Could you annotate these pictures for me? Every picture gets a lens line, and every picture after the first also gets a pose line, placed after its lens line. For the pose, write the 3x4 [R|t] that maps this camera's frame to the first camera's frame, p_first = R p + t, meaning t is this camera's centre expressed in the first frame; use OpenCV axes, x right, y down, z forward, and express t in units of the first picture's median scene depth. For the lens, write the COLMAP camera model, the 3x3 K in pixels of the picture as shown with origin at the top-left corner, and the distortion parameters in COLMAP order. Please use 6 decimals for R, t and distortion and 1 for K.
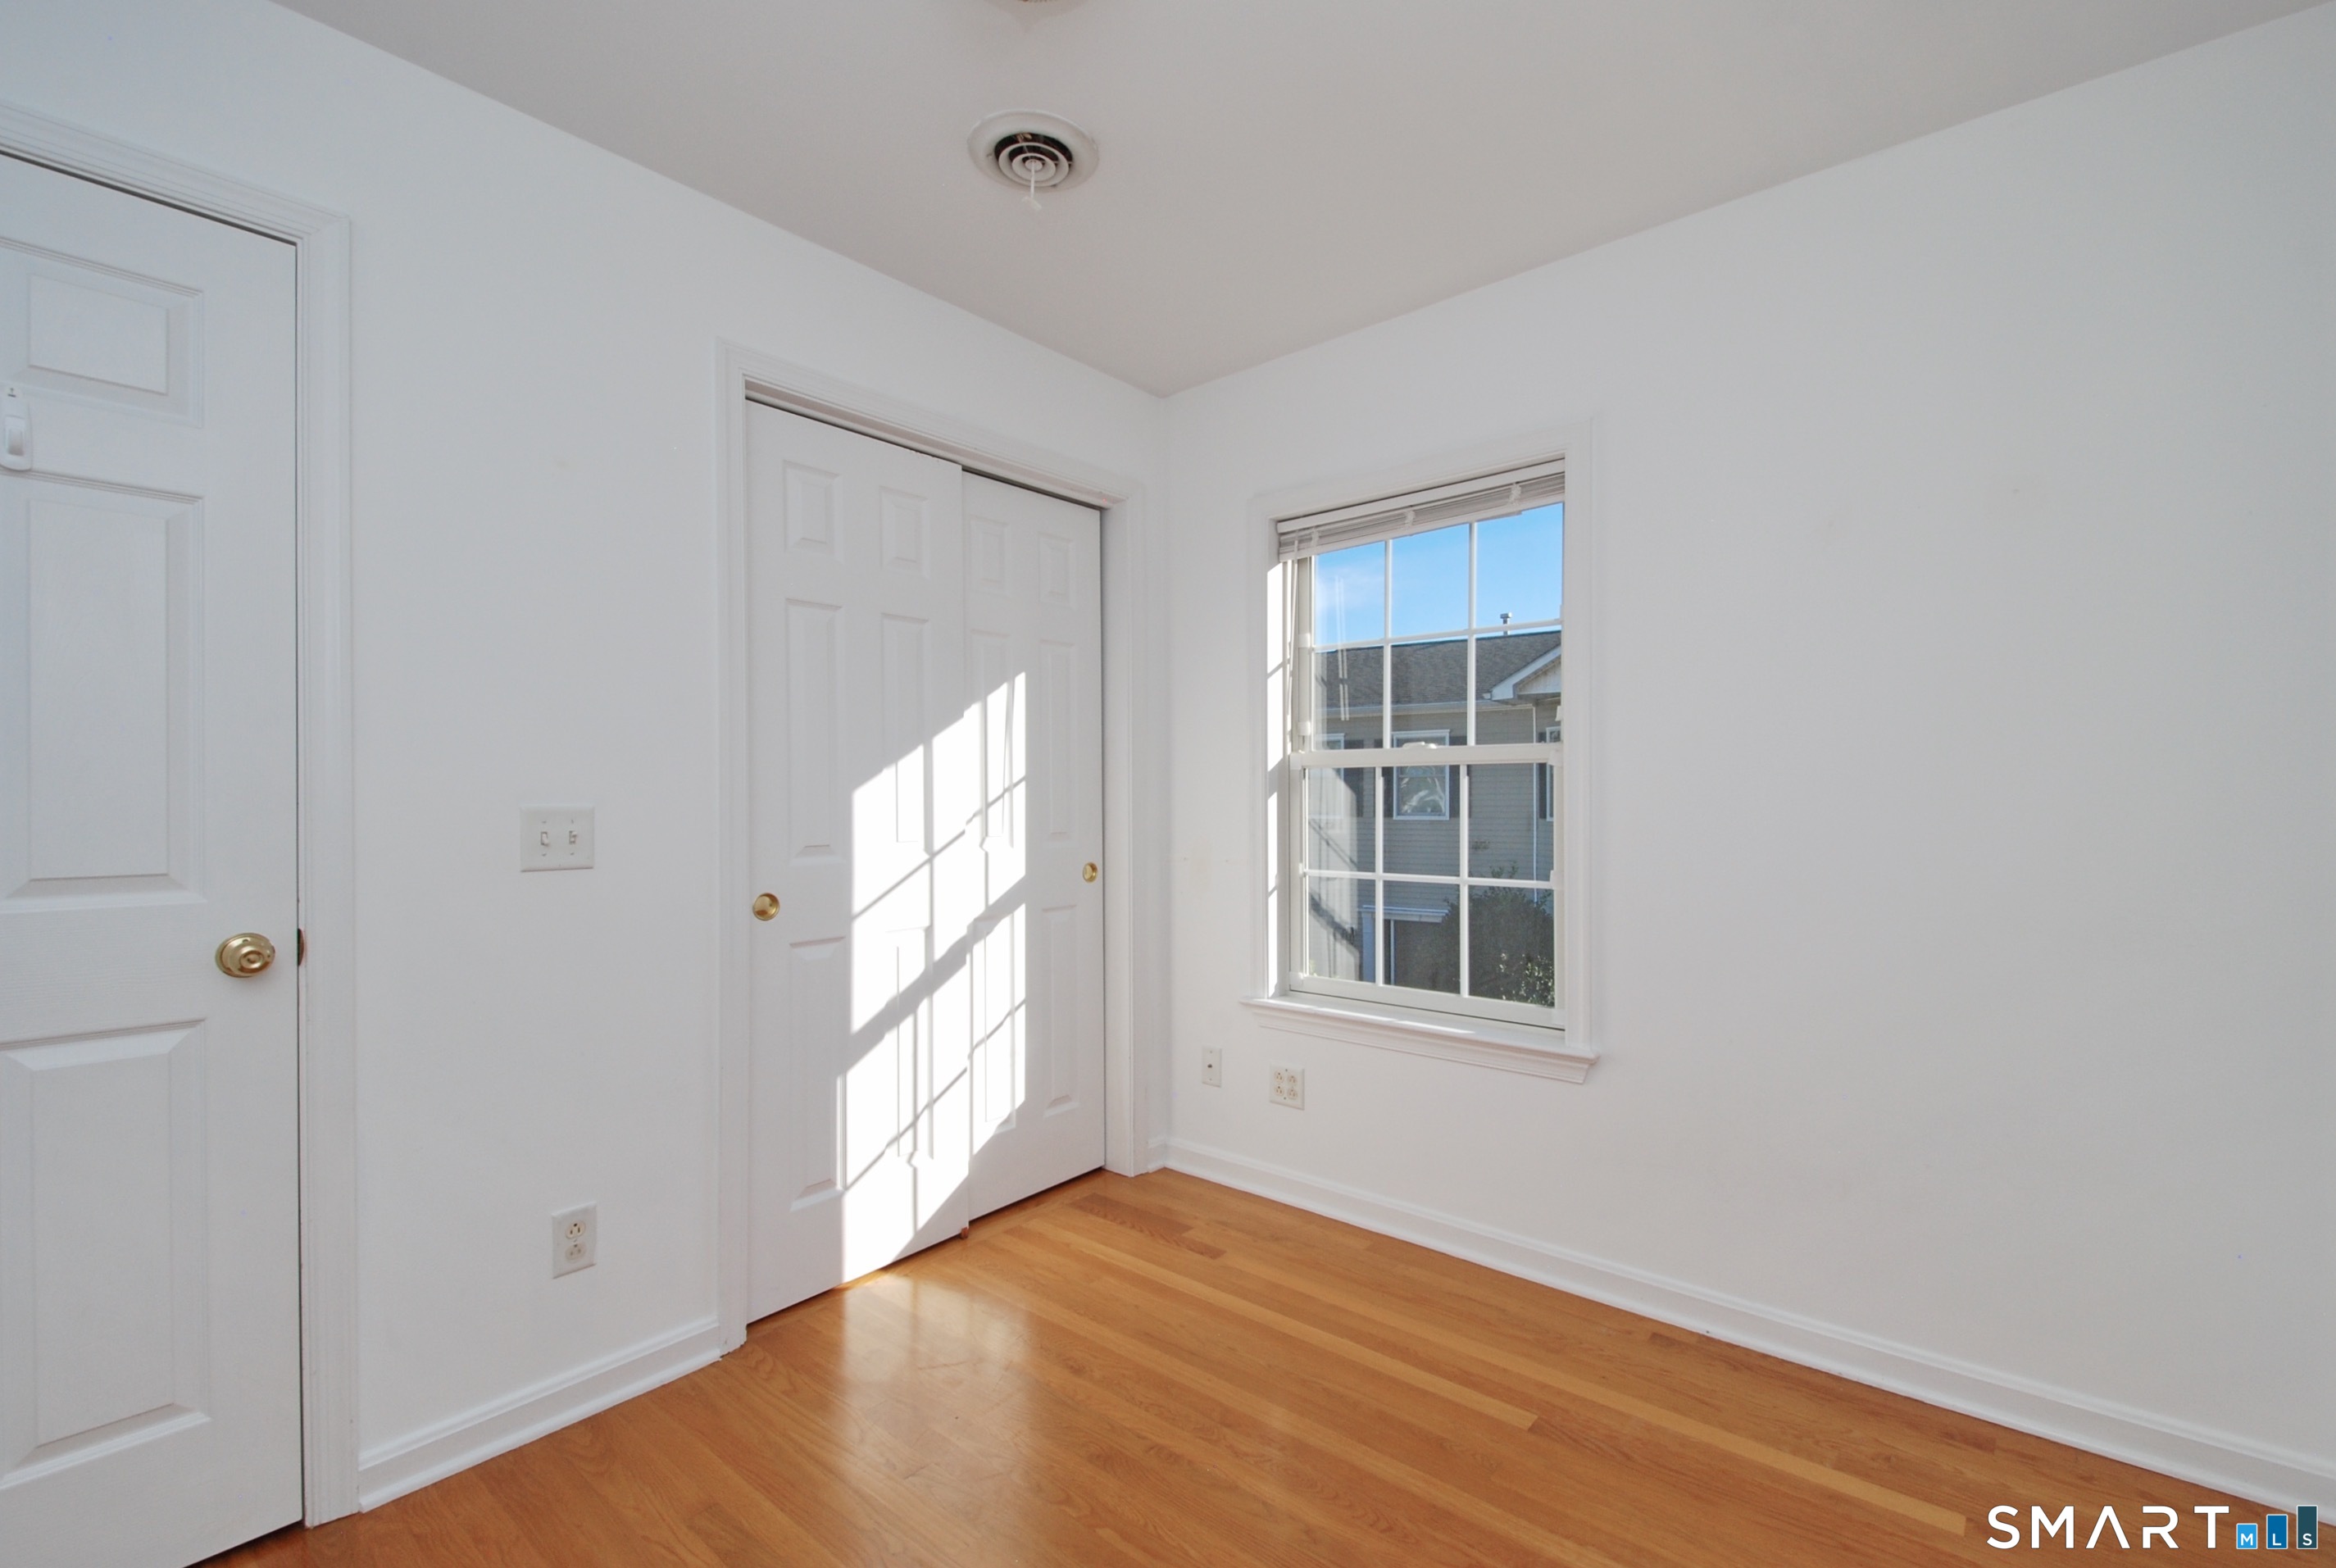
lens RADIAL K [[1004.1, 0, 1202.4], [0, 1004.1, 793.8], [0, 0, 1]] dist [0.001765, -0.000126]
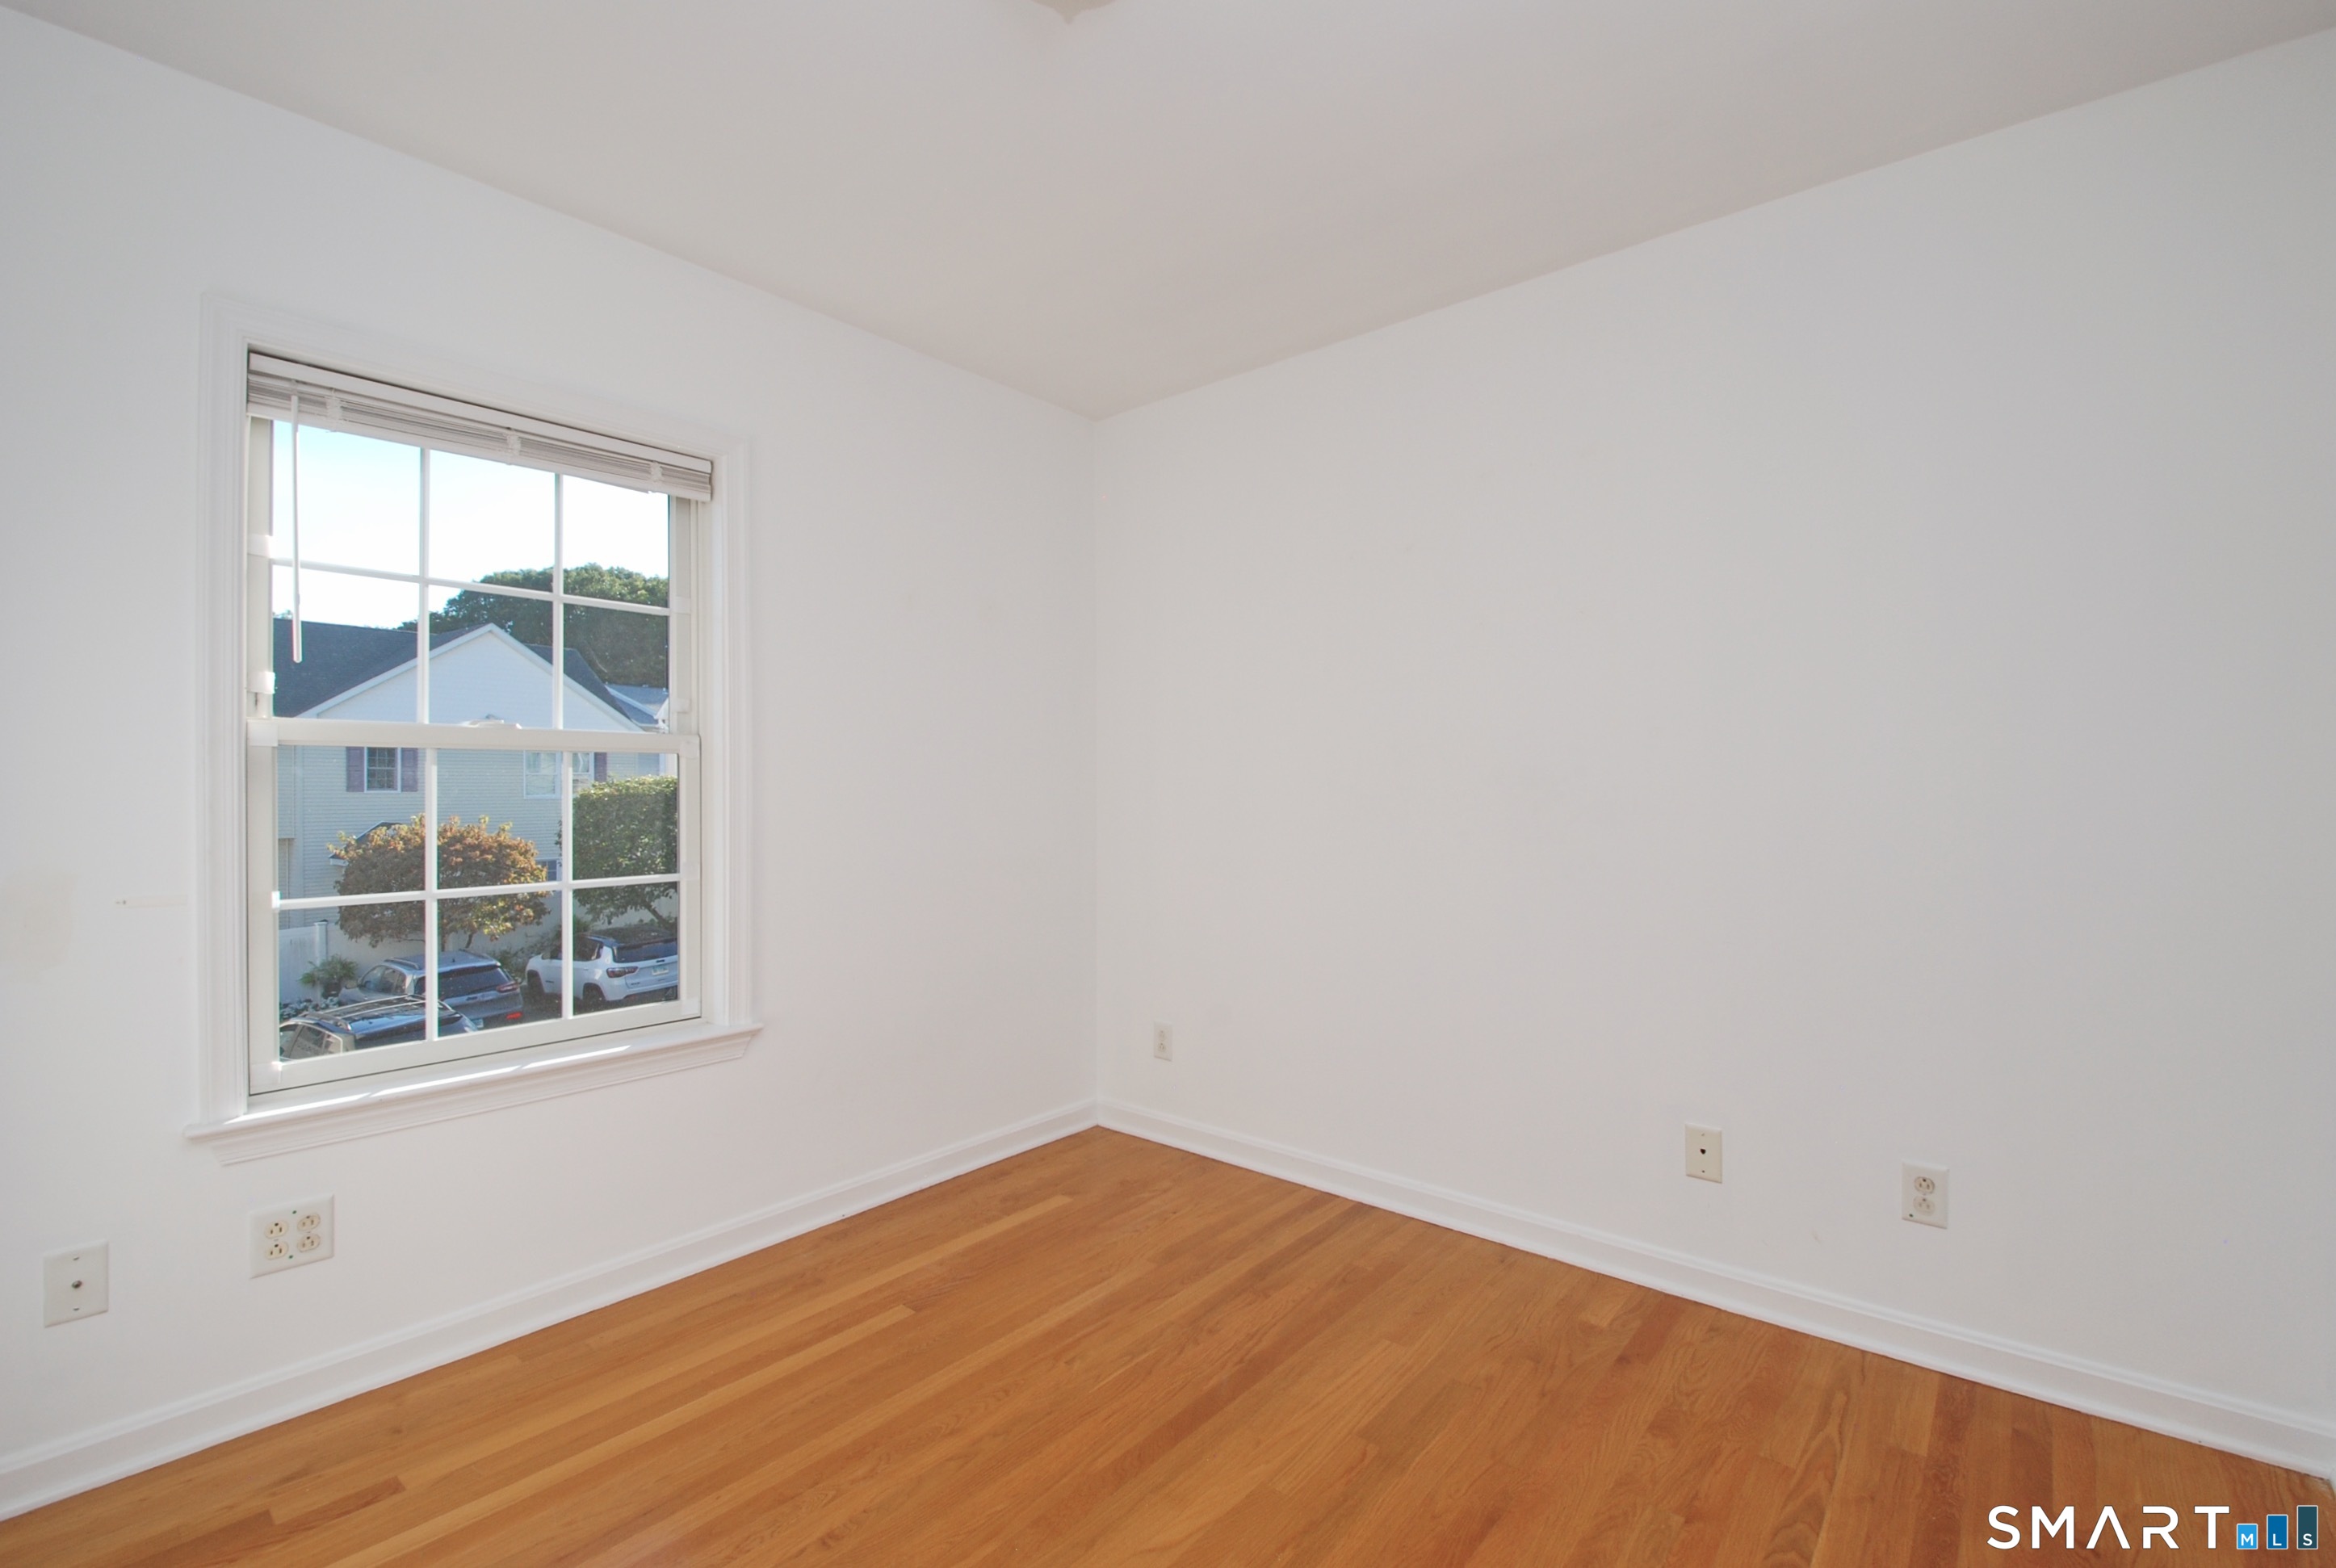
lens RADIAL K [[1044.2, 0, 1171.0], [0, 1044.2, 784.0], [0, 0, 1]] dist [0.027294, -0.024433]
pose [[0.004477, 0.000374, 0.999990, -0.746817], [-0.002354, 0.999997, -0.000363, -0.002138], [-0.999987, -0.002353, 0.004478, 0.547518]]
